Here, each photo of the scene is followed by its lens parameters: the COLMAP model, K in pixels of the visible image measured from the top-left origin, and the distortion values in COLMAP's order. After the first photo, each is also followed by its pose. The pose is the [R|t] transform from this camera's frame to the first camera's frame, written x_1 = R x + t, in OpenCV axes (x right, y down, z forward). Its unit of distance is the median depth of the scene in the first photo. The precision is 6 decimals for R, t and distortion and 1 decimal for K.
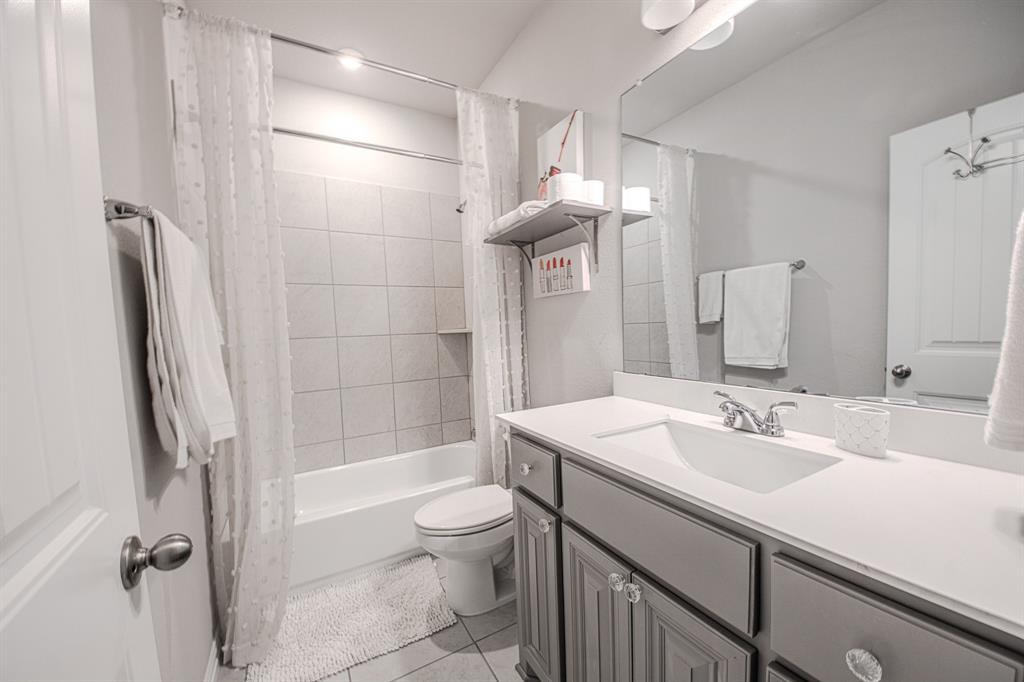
lens RADIAL K [[388.1, 0, 514.9], [0, 388.1, 353.5], [0, 0, 1]] dist [0.024711, -0.017782]
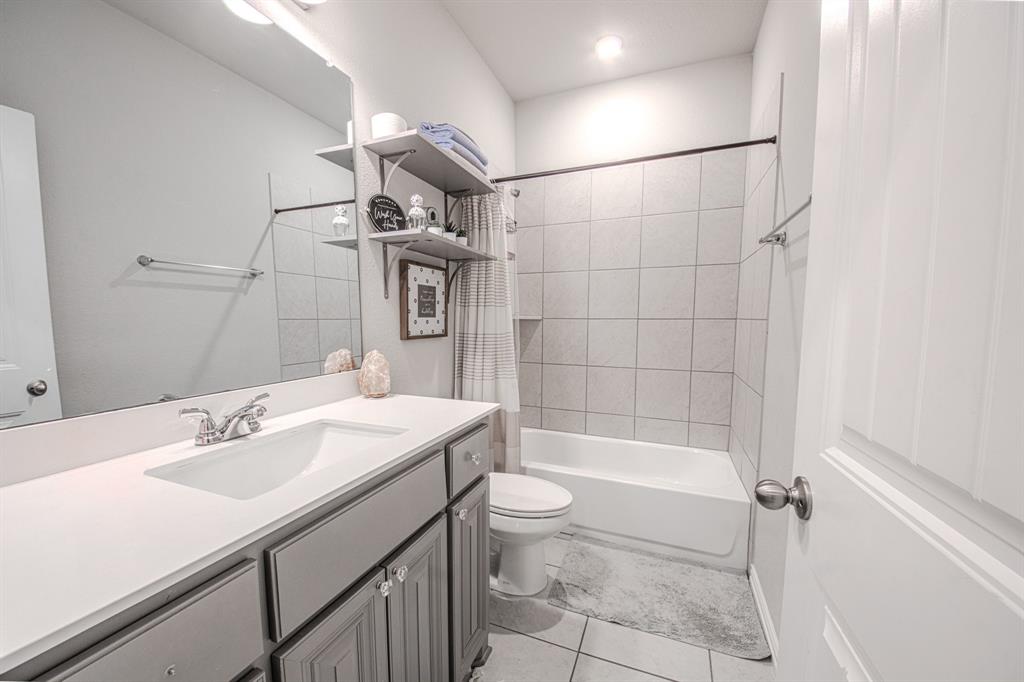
lens RADIAL K [[388.1, 0, 514.9], [0, 388.1, 353.5], [0, 0, 1]] dist [0.024711, -0.017782]
pose [[-0.613523, -0.043342, 0.788486, -0.524775], [0.066048, 0.992178, 0.105930, -0.049776], [-0.786910, 0.117068, -0.605861, 1.079690]]
